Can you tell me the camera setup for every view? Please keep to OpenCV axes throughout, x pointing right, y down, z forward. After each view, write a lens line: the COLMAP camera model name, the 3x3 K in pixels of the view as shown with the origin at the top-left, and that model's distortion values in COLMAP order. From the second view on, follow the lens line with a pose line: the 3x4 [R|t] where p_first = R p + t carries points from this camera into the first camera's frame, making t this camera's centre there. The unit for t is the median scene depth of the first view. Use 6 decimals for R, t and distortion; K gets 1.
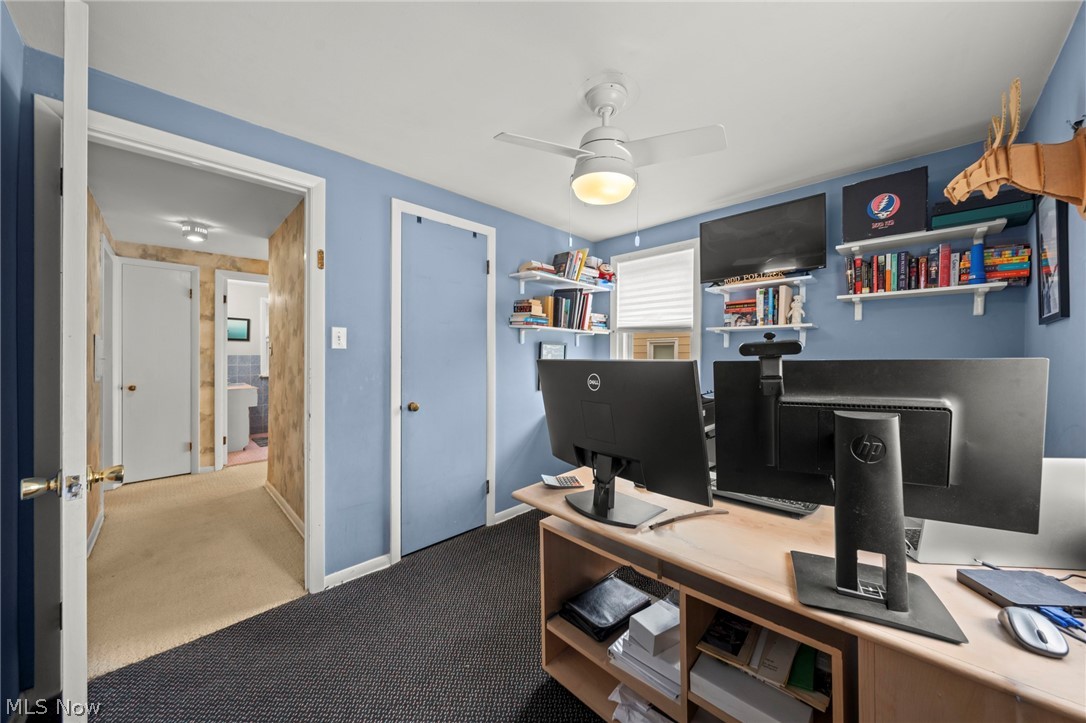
lens RADIAL K [[380.4, 0, 545.7], [0, 380.4, 362.1], [0, 0, 1]] dist [-0.000540, -0.000015]
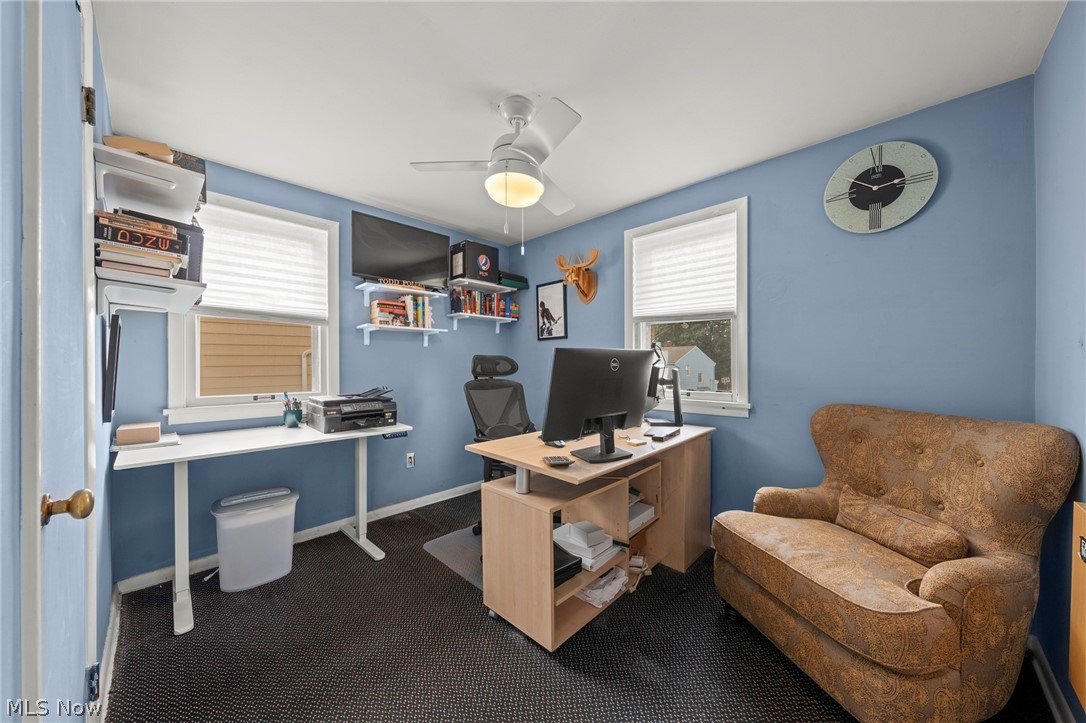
lens RADIAL K [[397.6, 0, 542.9], [0, 397.6, 364.5], [0, 0, 1]] dist [-0.000372, -0.000024]
pose [[-0.032567, -0.003301, 0.999464, -0.796294], [0.019312, 0.999806, 0.003932, 0.024893], [-0.999283, 0.019429, -0.032497, 0.779991]]
